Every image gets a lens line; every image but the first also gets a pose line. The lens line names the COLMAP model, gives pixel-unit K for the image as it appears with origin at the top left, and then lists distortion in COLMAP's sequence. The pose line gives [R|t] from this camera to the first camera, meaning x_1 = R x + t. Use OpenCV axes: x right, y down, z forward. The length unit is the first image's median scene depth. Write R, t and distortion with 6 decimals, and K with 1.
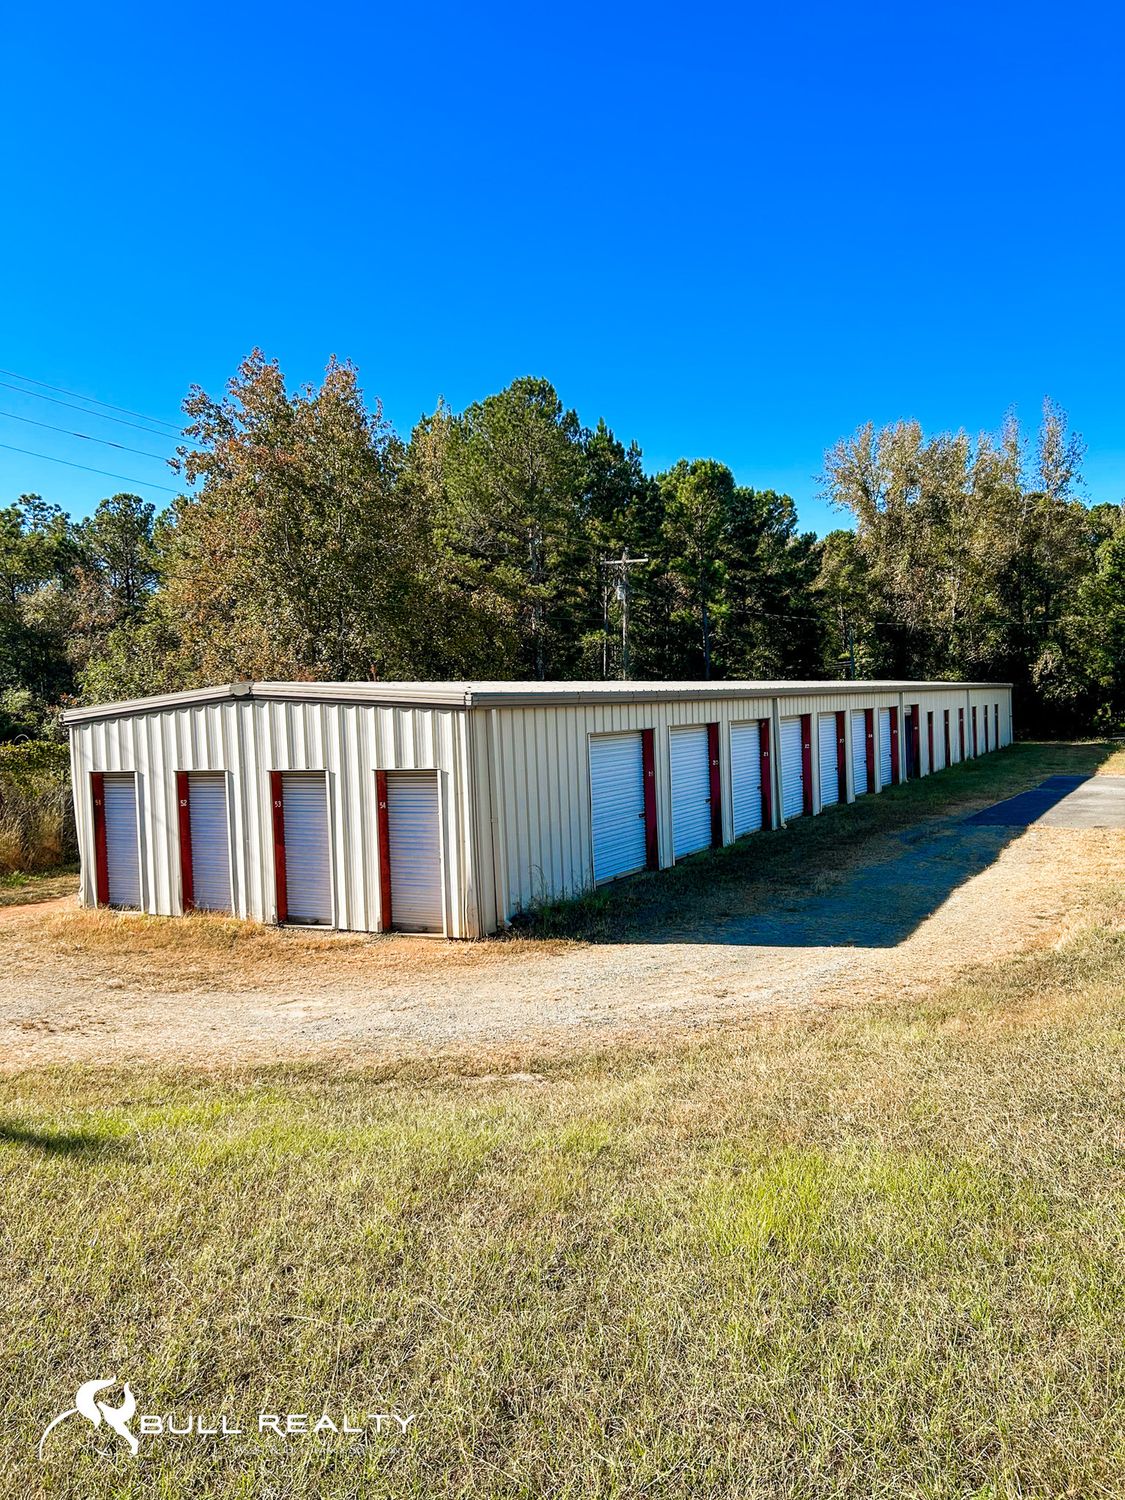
lens RADIAL K [[1122.7, 0, 557.6], [0, 1122.7, 753.0], [0, 0, 1]] dist [0.047897, -0.058331]
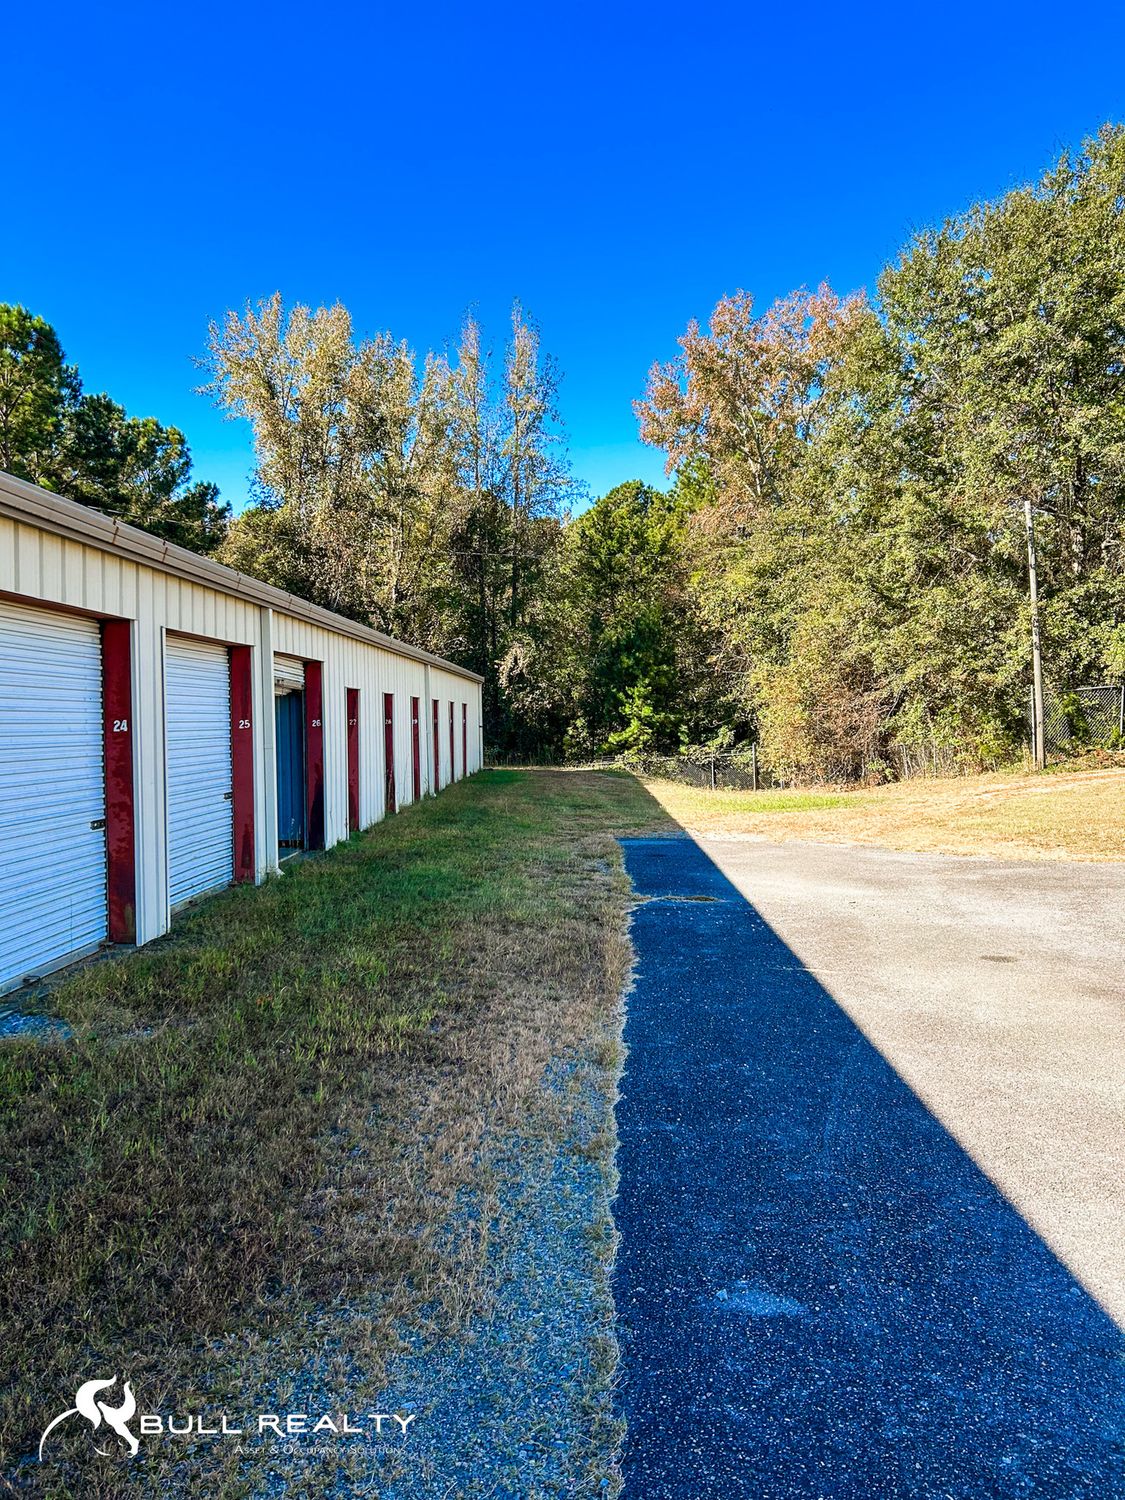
lens RADIAL K [[1122.7, 0, 572.7], [0, 1122.7, 759.9], [0, 0, 1]] dist [0.047897, -0.058331]
pose [[0.877651, 0.012544, 0.479136, 0.501015], [-0.003446, 0.999797, -0.019863, -0.004087], [-0.479288, 0.015782, 0.877516, 1.473262]]
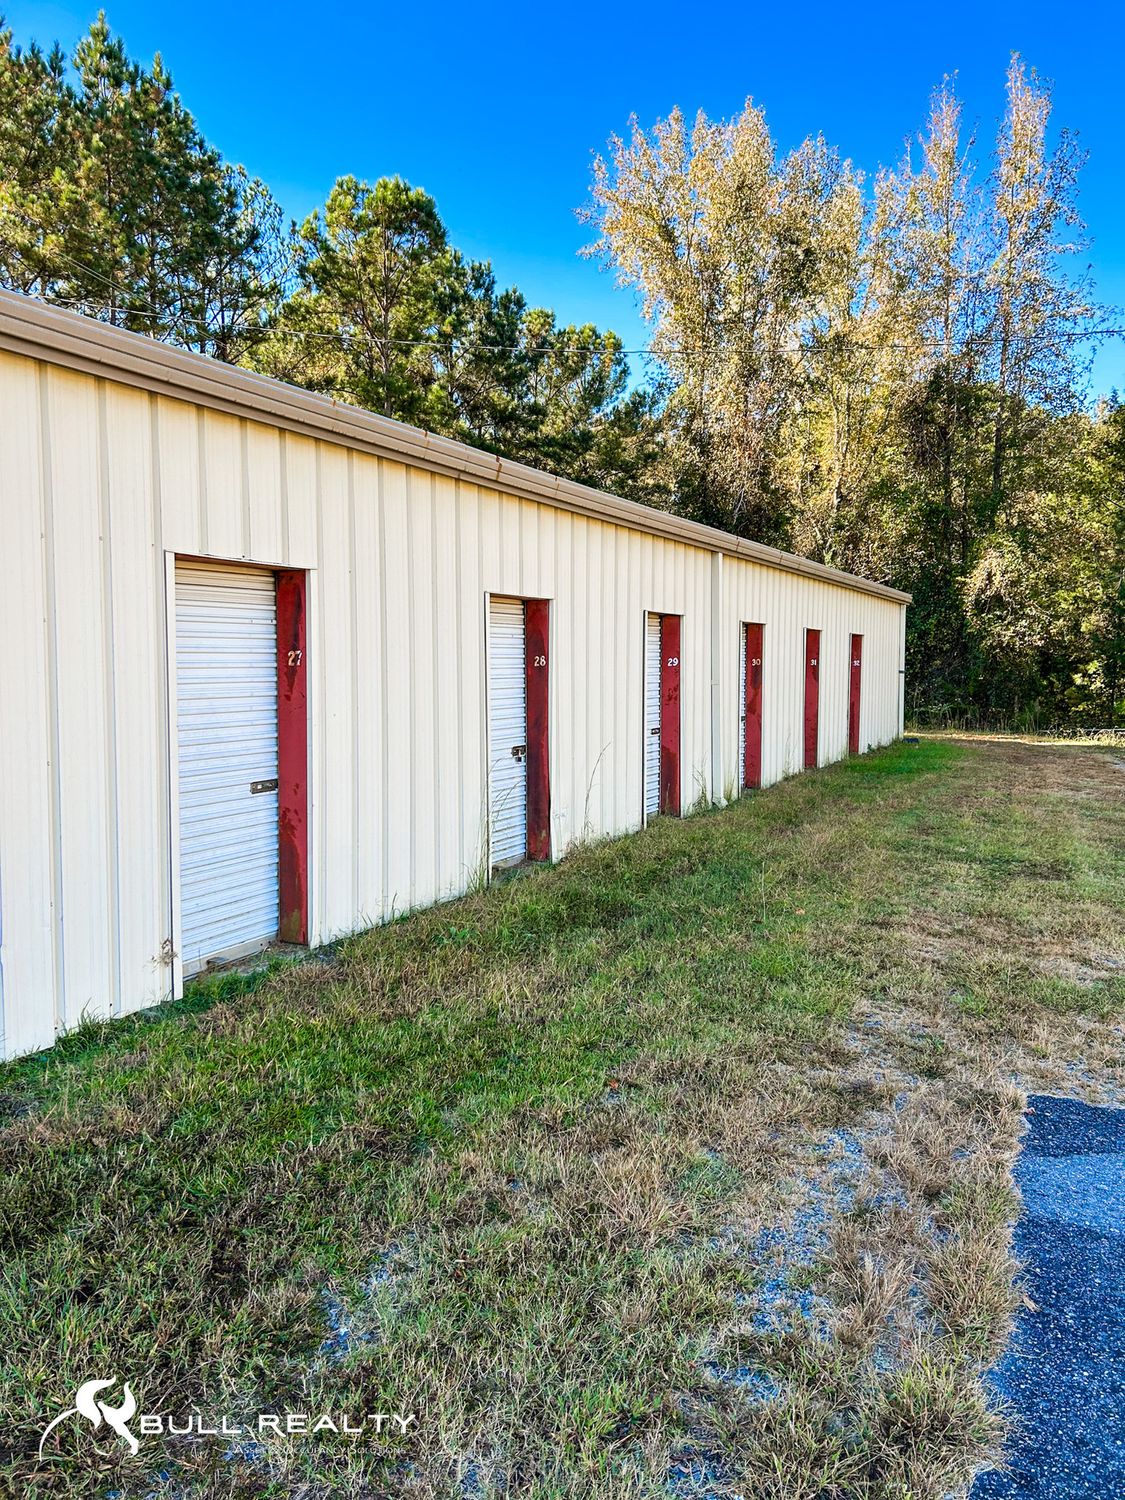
lens RADIAL K [[1122.7, 0, 556.4], [0, 1122.7, 734.3], [0, 0, 1]] dist [0.047897, -0.058331]
pose [[0.998006, 0.038305, 0.050165, 0.908325], [-0.039331, 0.999033, 0.019632, -0.046627], [-0.049364, -0.021566, 0.998548, 2.118256]]
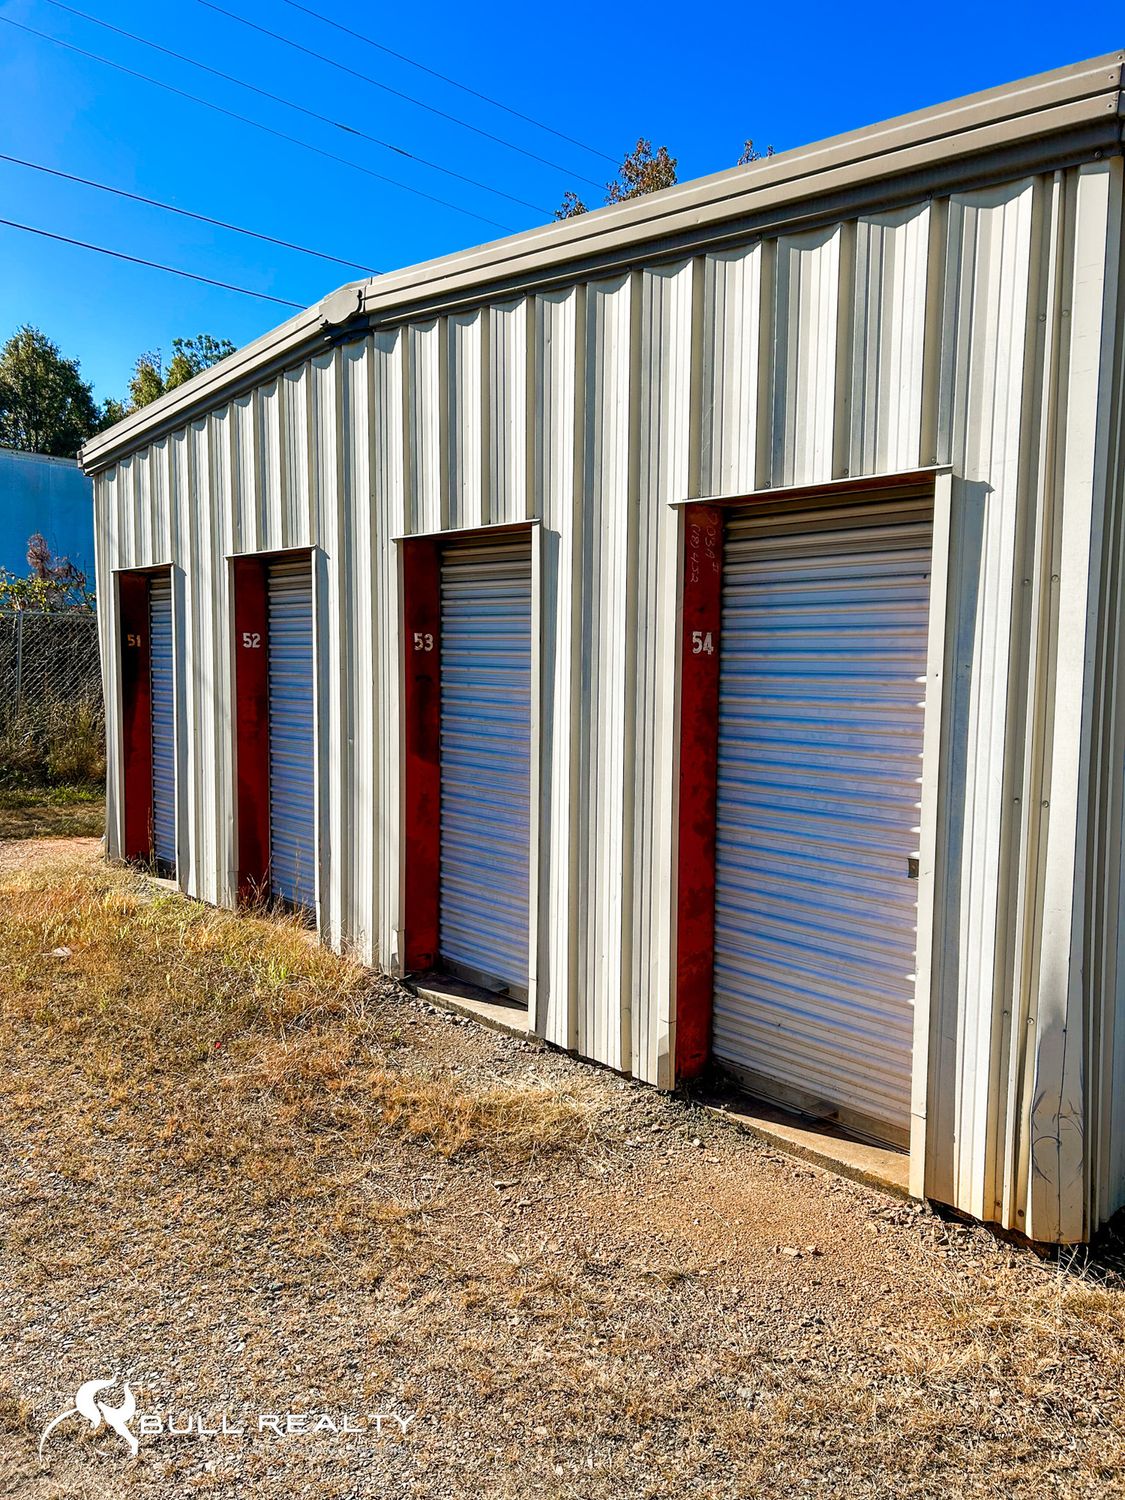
lens RADIAL K [[1122.7, 0, 581.5], [0, 1122.7, 748.9], [0, 0, 1]] dist [0.047897, -0.058331]
pose [[0.945257, 0.076859, -0.317146, -0.088699], [-0.061842, 0.996448, 0.057165, 0.055271], [0.320413, -0.034422, 0.946652, 0.682664]]
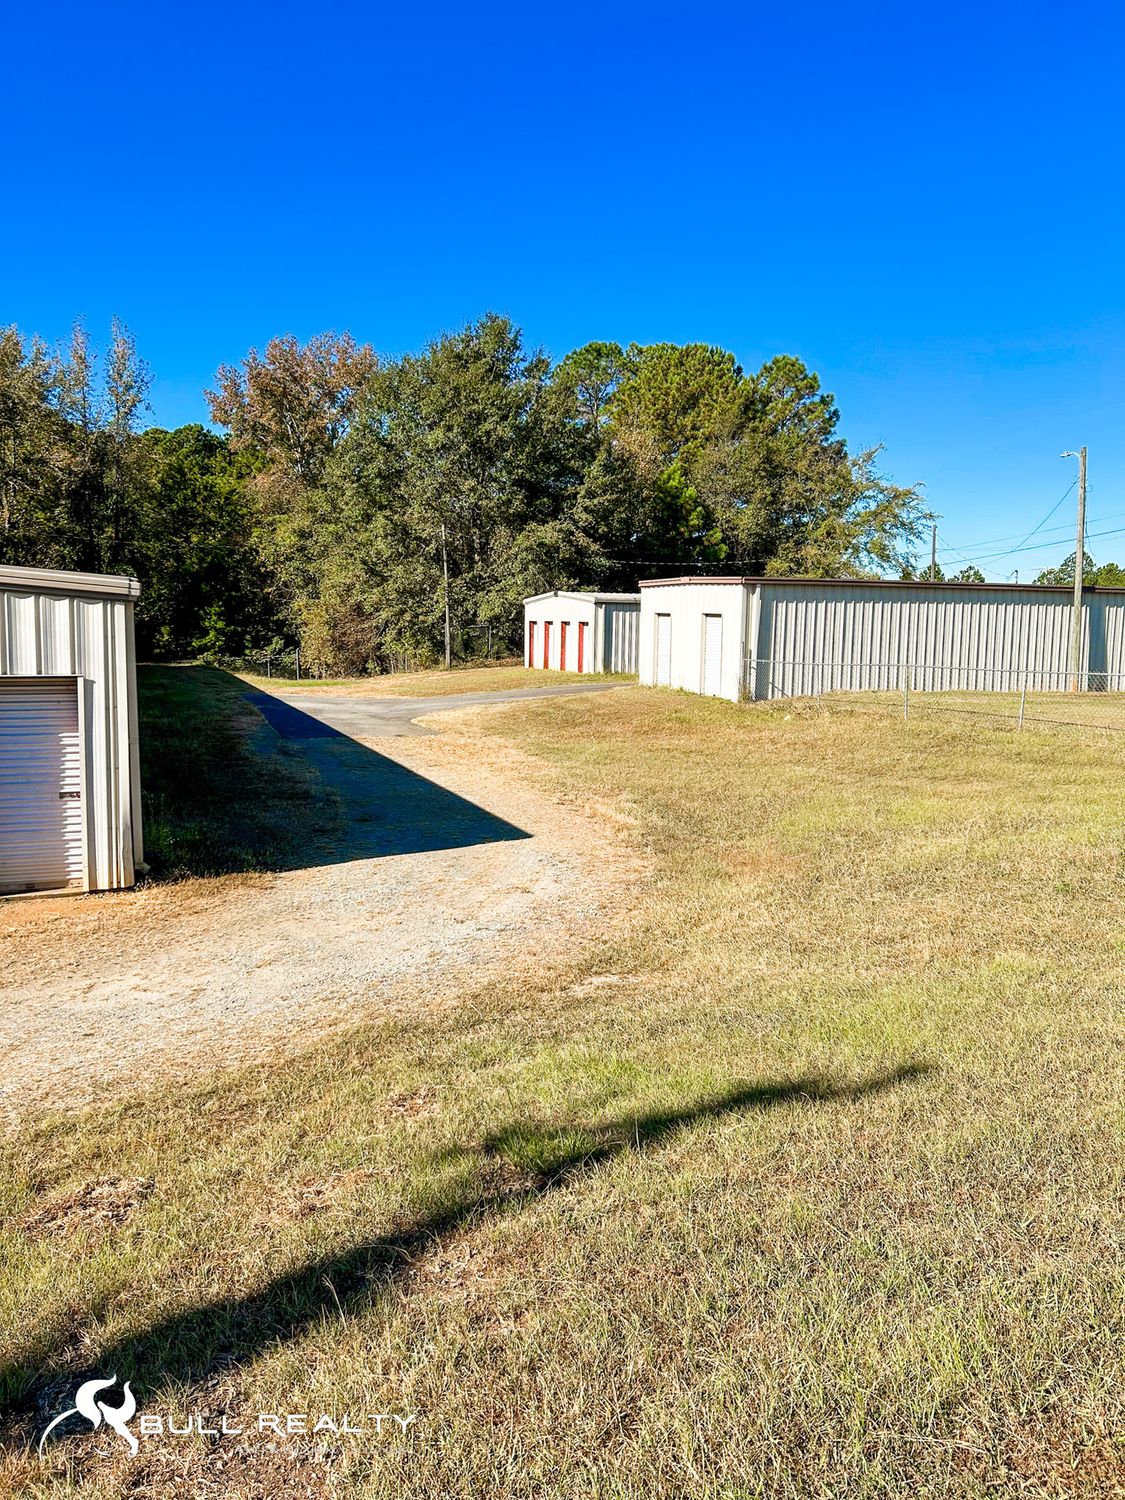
lens RADIAL K [[1122.7, 0, 563.5], [0, 1122.7, 738.6], [0, 0, 1]] dist [0.047897, -0.058331]
pose [[0.630495, -0.032663, 0.775506, -0.451107], [-0.009512, 0.998714, 0.049798, 0.013644], [-0.776135, -0.038773, 0.629373, 0.223856]]
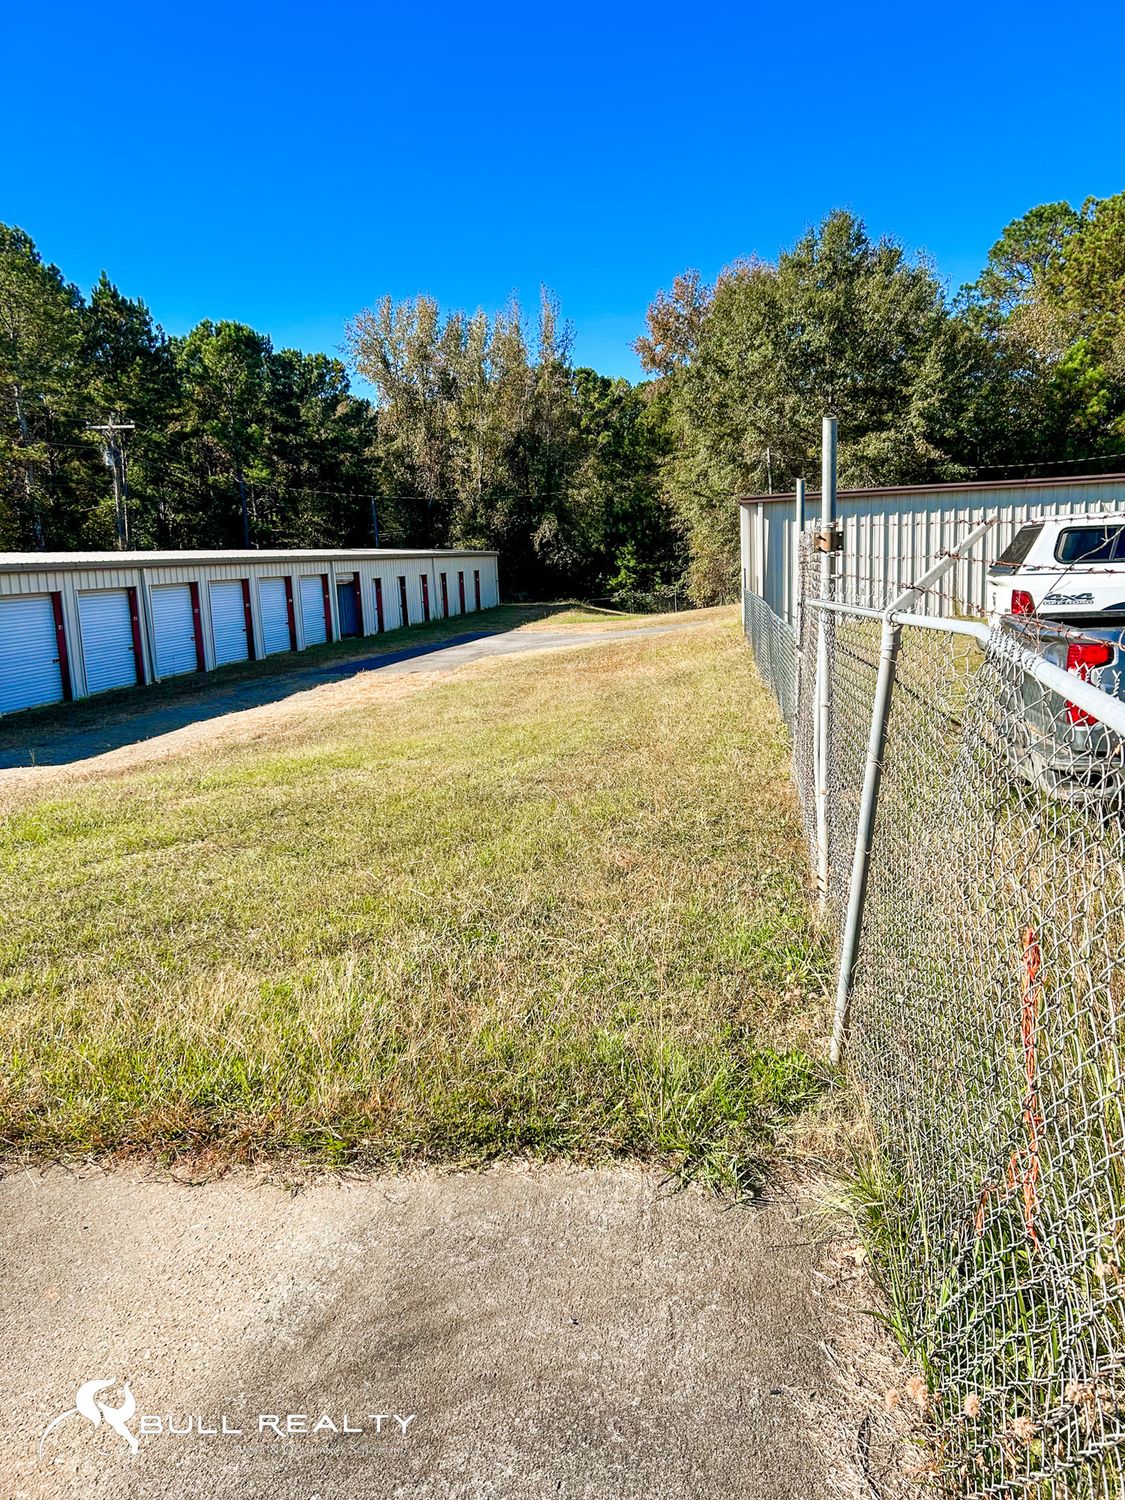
lens RADIAL K [[1122.7, 0, 558.0], [0, 1122.7, 745.1], [0, 0, 1]] dist [0.047897, -0.058331]
pose [[0.948912, -0.055342, 0.310649, 0.353497], [0.019860, 0.993022, 0.116242, 0.005623], [-0.314915, -0.104134, 0.943390, -0.346839]]
